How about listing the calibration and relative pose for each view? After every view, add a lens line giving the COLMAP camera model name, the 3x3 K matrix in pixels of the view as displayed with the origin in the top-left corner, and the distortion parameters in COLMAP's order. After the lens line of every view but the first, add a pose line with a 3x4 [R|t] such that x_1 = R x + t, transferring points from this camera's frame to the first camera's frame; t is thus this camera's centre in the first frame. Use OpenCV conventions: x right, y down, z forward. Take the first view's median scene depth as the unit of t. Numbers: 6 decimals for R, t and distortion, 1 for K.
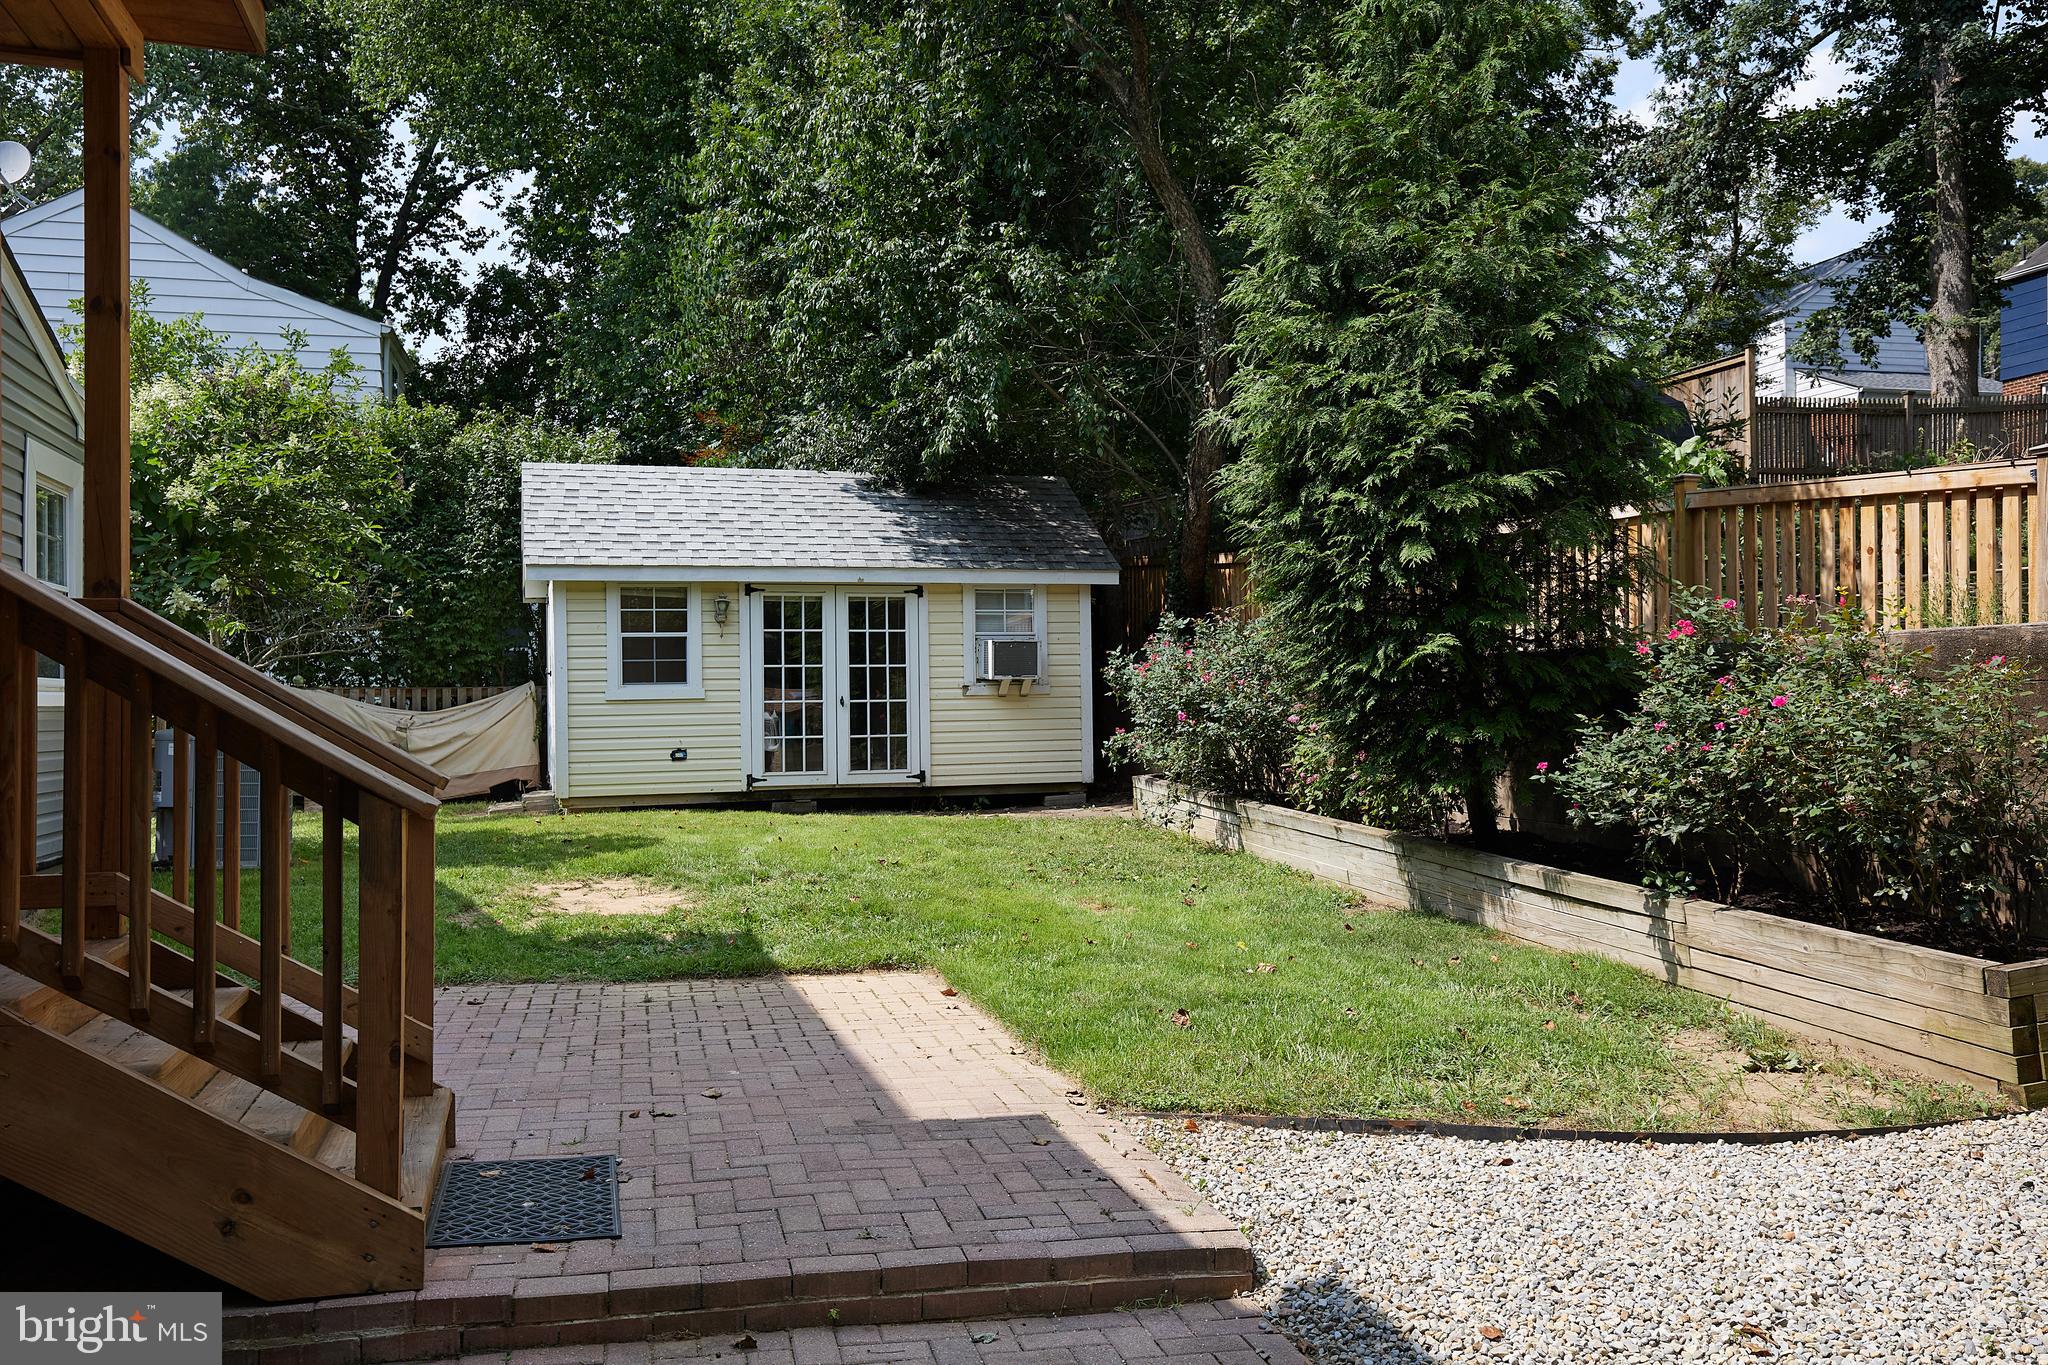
lens RADIAL K [[1708.9, 0, 1024.0], [0, 1708.9, 682.5], [0, 0, 1]] dist [0.026065, 0.007032]
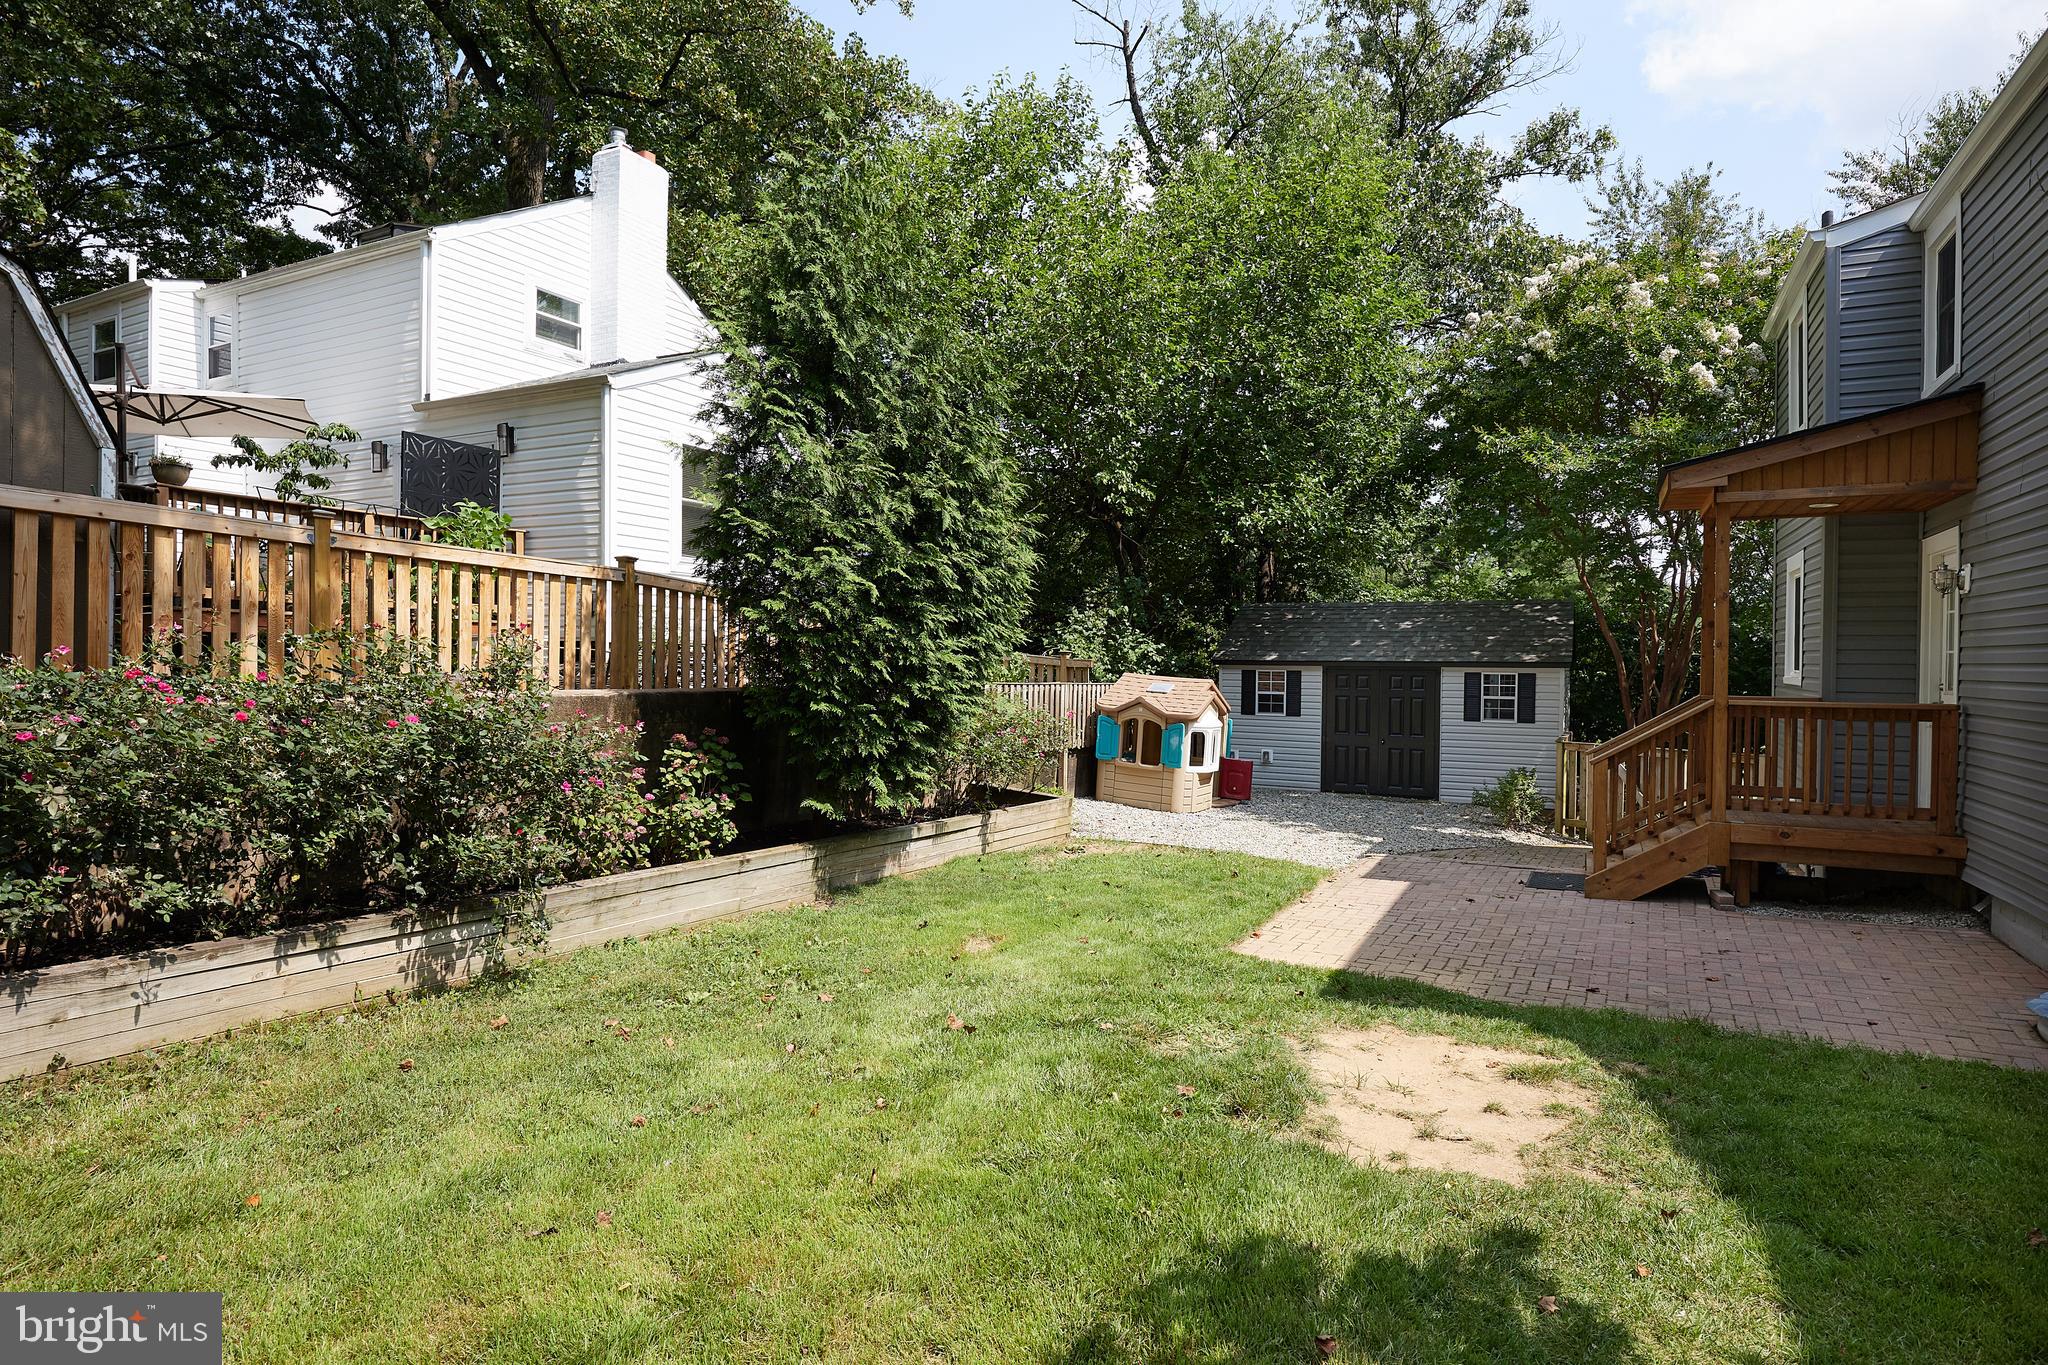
lens RADIAL K [[1093.9, 0, 1024.0], [0, 1093.9, 682.5], [0, 0, 1]] dist [-0.015374, 0.000360]
pose [[-0.740584, -0.018487, 0.671709, -0.268531], [-0.018574, 0.999803, 0.007039, -0.023115], [-0.671707, -0.007264, -0.740782, 0.920398]]
